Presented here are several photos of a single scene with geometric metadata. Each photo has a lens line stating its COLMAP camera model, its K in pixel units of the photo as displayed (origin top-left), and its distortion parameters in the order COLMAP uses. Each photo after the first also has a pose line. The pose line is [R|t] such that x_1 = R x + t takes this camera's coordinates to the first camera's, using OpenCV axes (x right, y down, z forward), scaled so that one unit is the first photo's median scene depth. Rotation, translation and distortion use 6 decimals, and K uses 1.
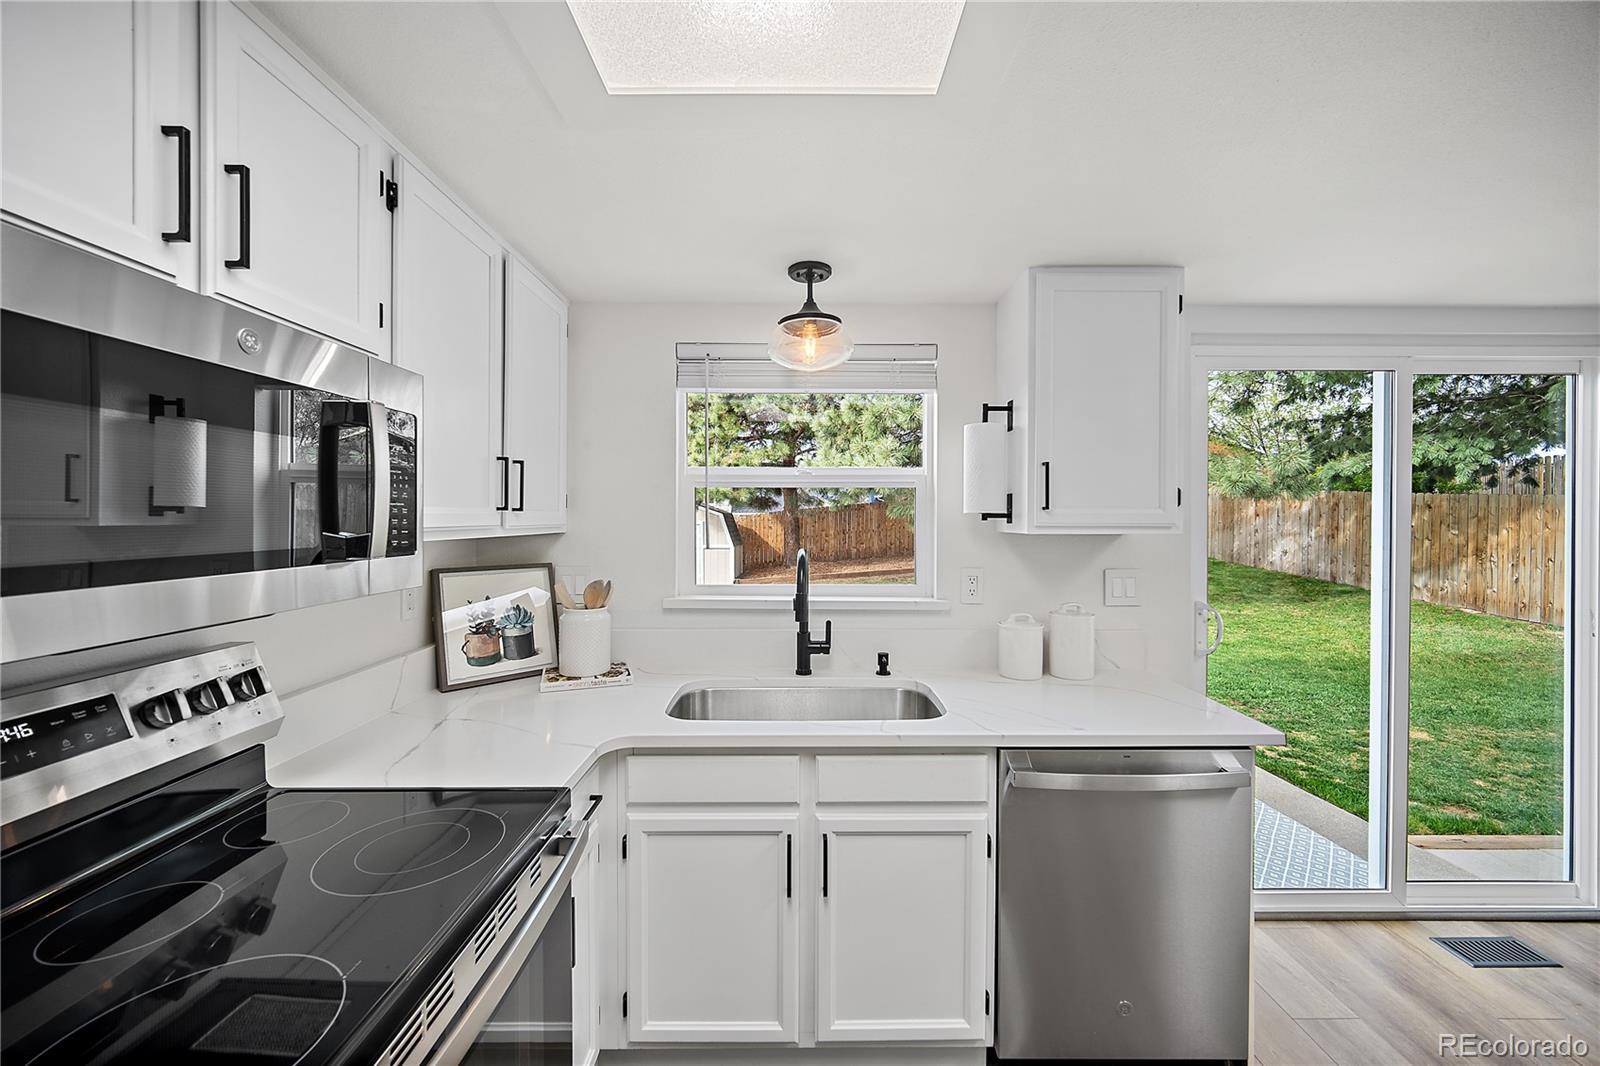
lens RADIAL K [[629.2, 0, 800.3], [0, 629.2, 522.3], [0, 0, 1]] dist [-0.001842, -0.000960]
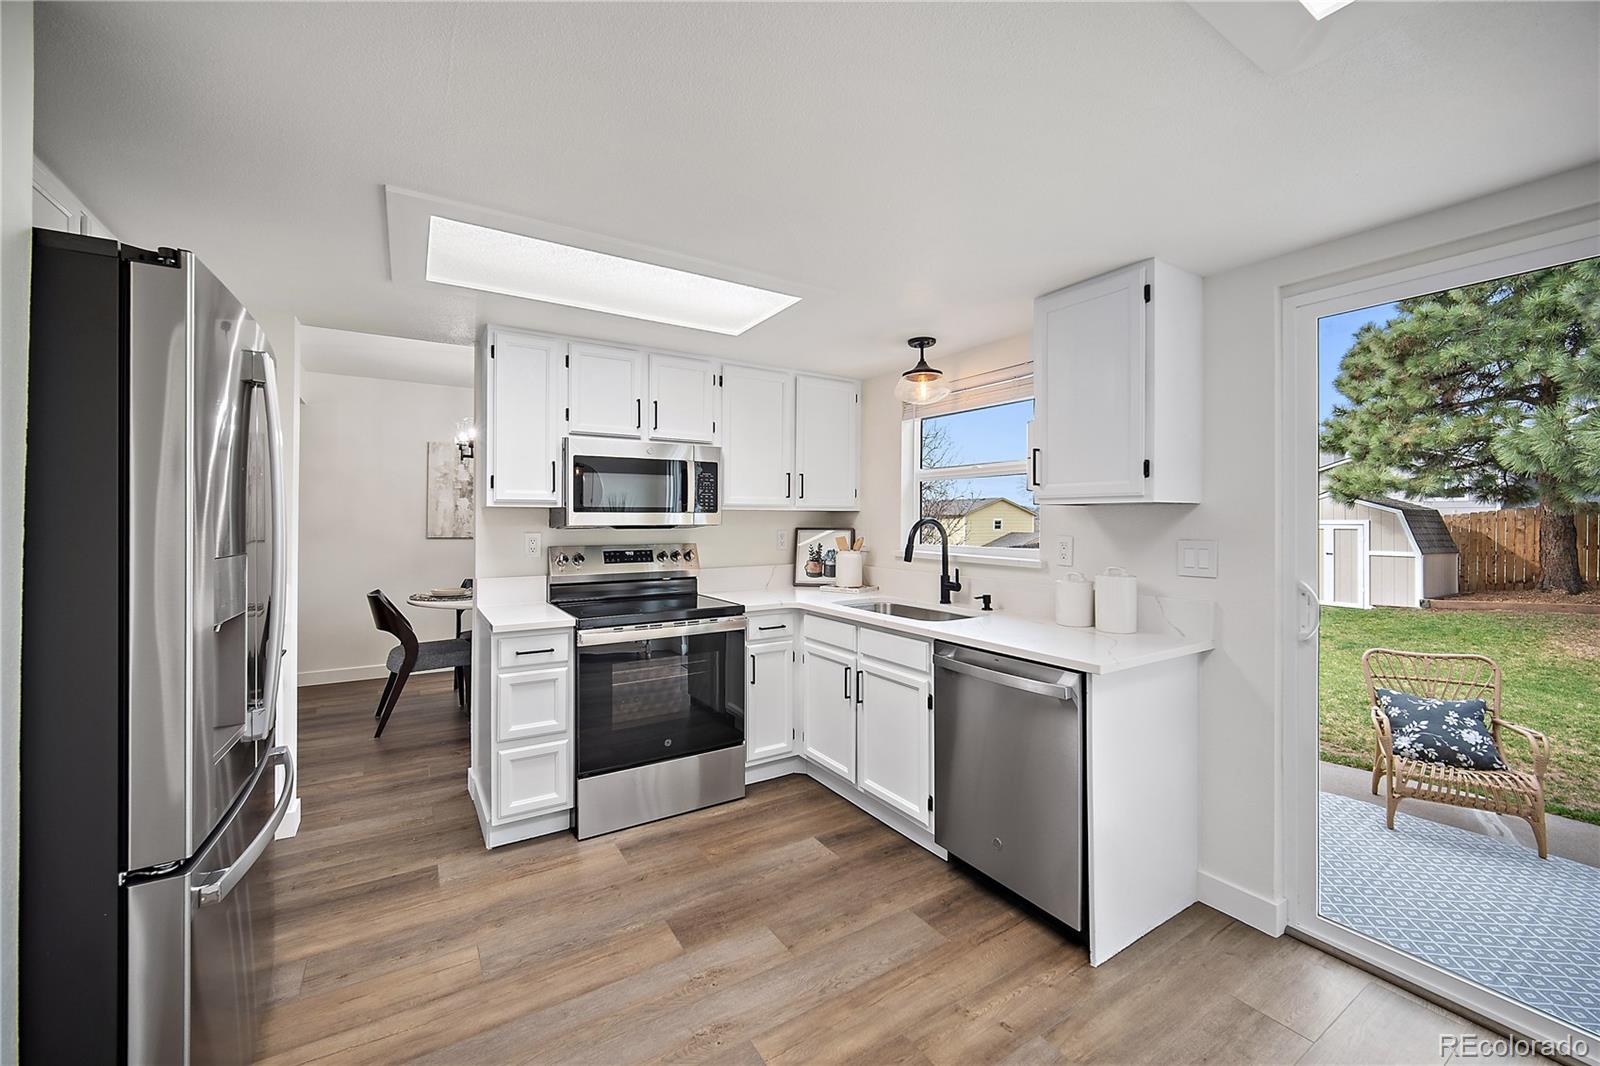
lens RADIAL K [[629.2, 0, 800.0], [0, 629.2, 511.9], [0, 0, 1]] dist [-0.001842, -0.000960]
pose [[0.528939, -0.010619, -0.848594, 1.117855], [-0.007173, 0.999830, -0.016982, 0.053865], [0.848630, 0.015070, 0.528773, -0.084779]]
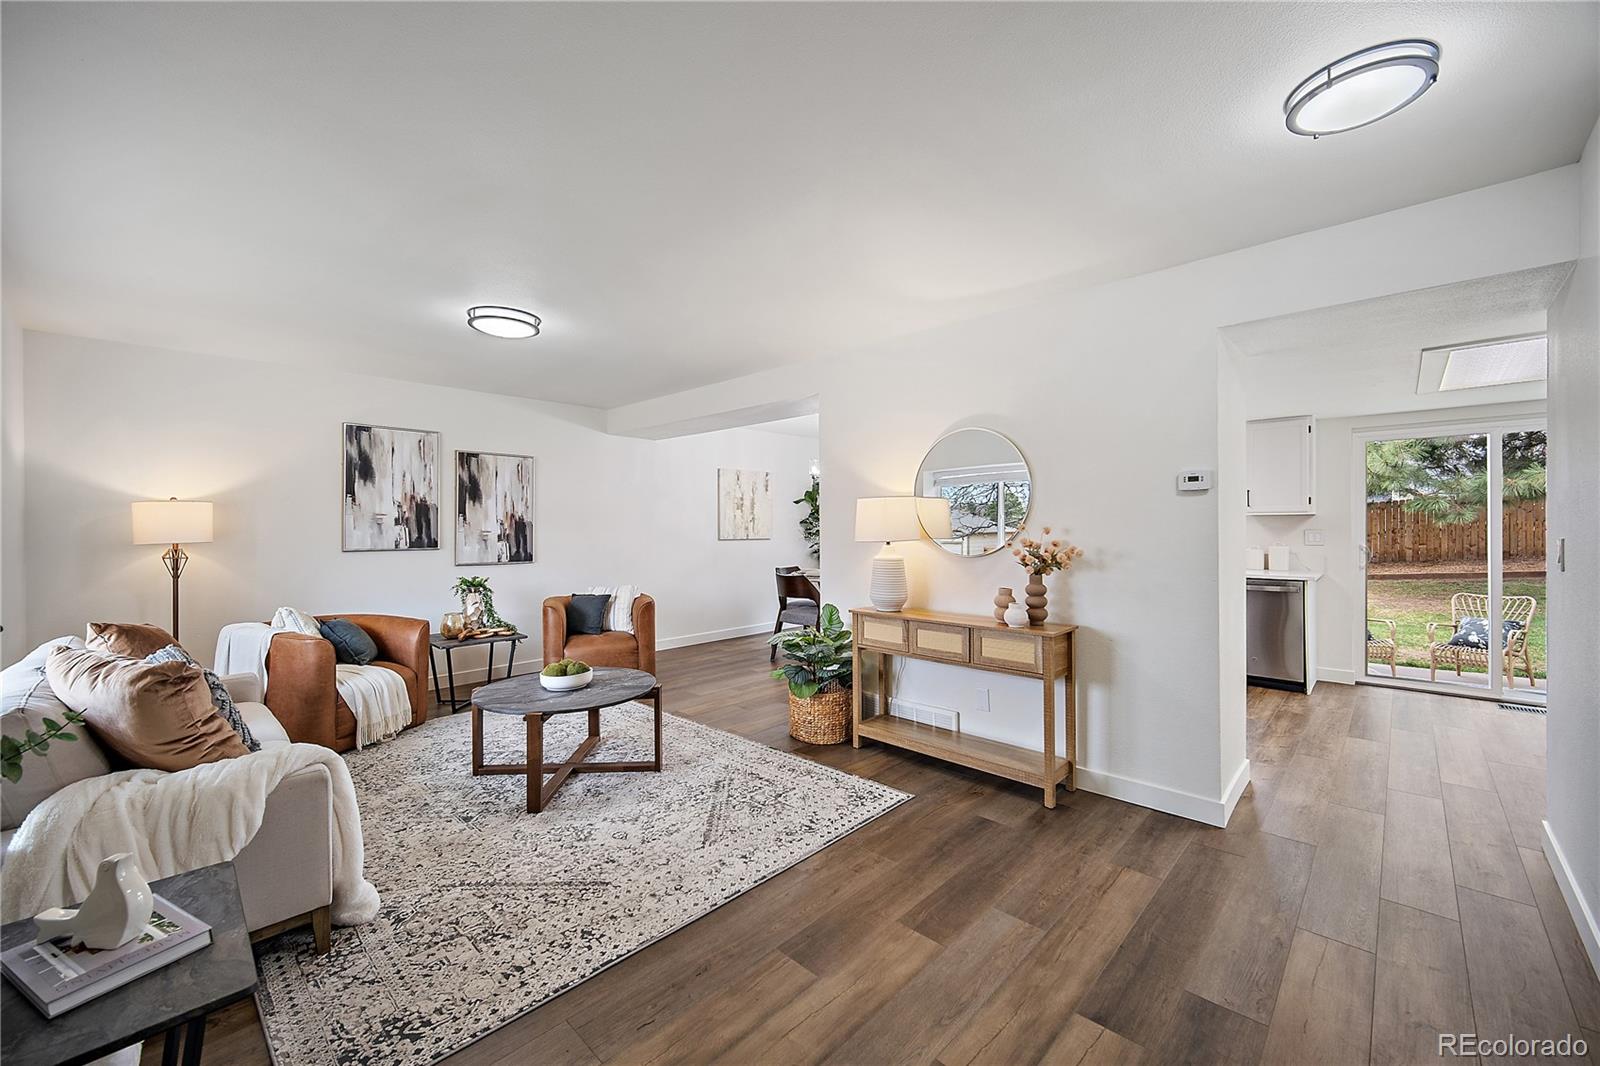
lens RADIAL K [[629.2, 0, 799.9], [0, 629.2, 525.8], [0, 0, 1]] dist [-0.001842, -0.000960]
pose [[0.712202, -0.003426, -0.701966, 0.858769], [0.004650, 0.999989, -0.000163, 0.053243], [0.701959, -0.003148, 0.712210, -2.249338]]
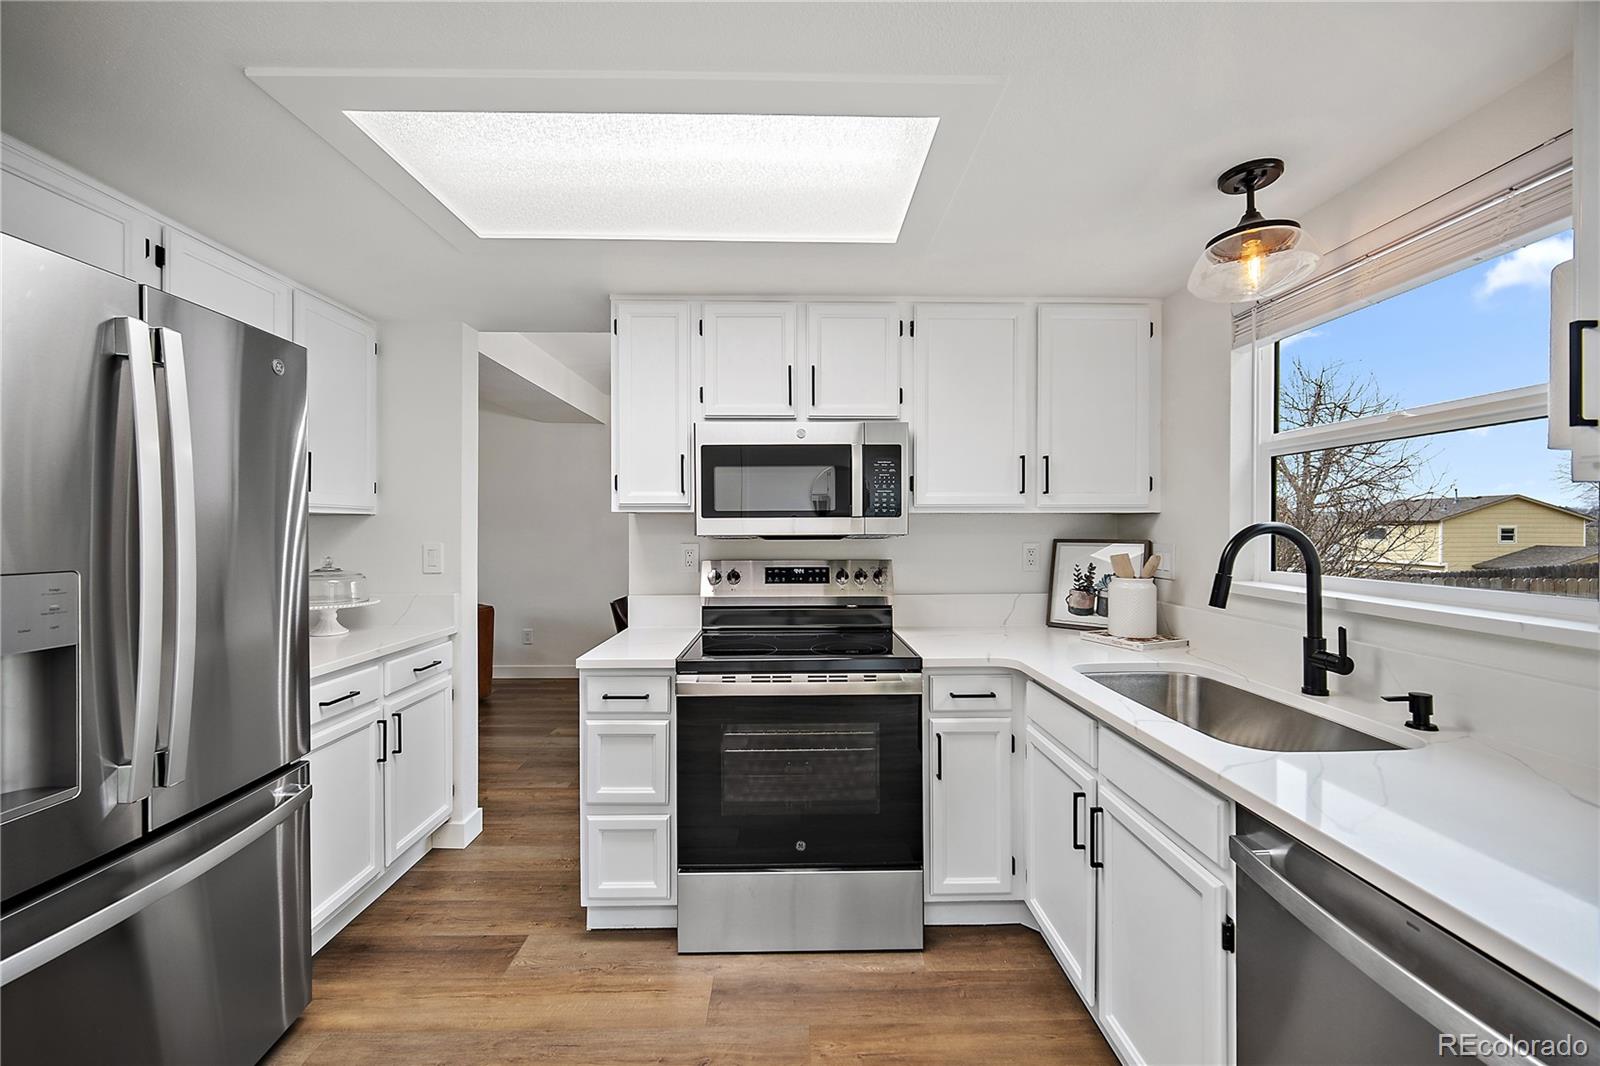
lens RADIAL K [[629.2, 0, 803.7], [0, 629.2, 525.8], [0, 0, 1]] dist [-0.001842, -0.000960]
pose [[0.018820, -0.004470, -0.999813, 0.755143], [-0.006832, 0.999966, -0.004599, 0.051820], [0.999800, 0.006918, 0.018788, 0.391684]]
